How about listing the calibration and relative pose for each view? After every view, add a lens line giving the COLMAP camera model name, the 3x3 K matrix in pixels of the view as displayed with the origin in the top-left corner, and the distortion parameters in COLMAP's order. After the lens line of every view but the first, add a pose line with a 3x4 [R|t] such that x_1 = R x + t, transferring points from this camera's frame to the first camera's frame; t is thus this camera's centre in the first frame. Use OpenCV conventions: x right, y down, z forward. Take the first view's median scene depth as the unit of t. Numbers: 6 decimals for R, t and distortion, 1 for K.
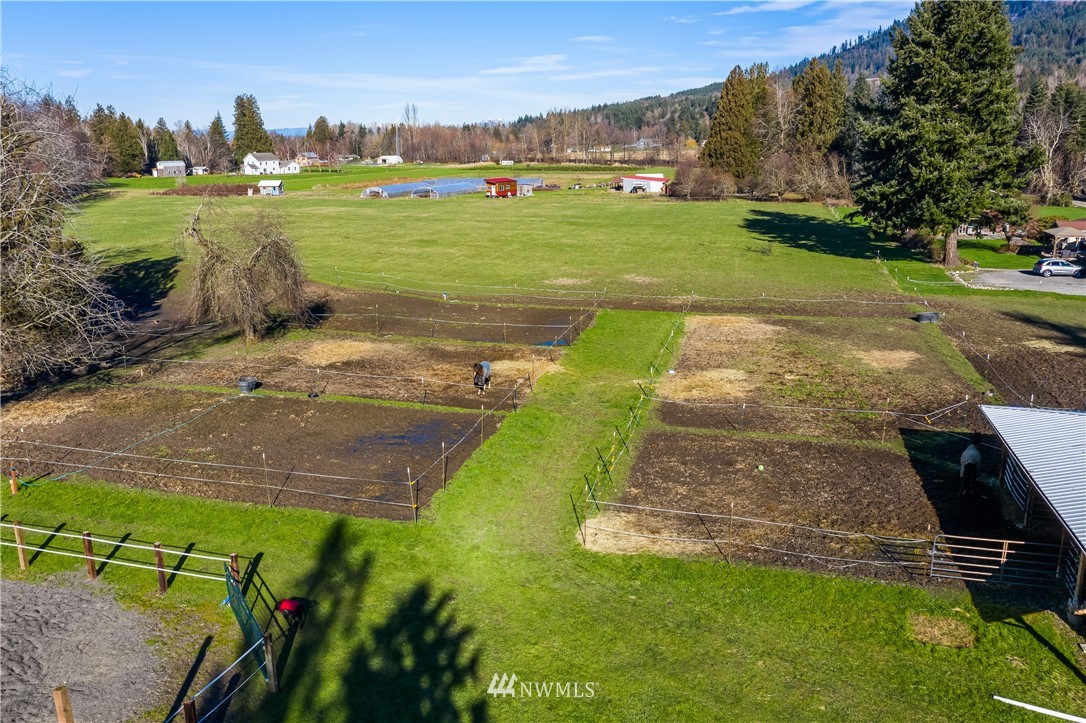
lens RADIAL K [[869.0, 0, 543.0], [0, 869.0, 361.5], [0, 0, 1]] dist [-0.005108, 0.005905]
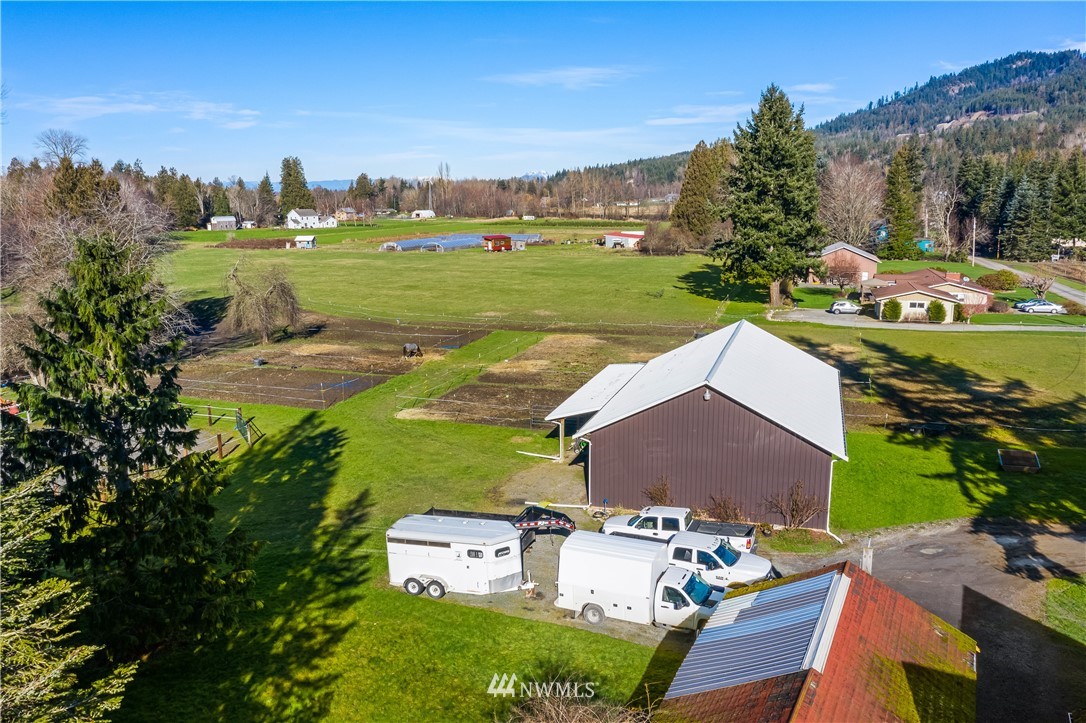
lens RADIAL K [[869.0, 0, 543.0], [0, 869.0, 361.5], [0, 0, 1]] dist [-0.005108, 0.005905]
pose [[0.998822, 0.011561, -0.047127, 0.067141], [-0.014215, 0.998309, -0.056365, 0.024265], [0.046396, 0.056968, 0.997297, -0.154622]]
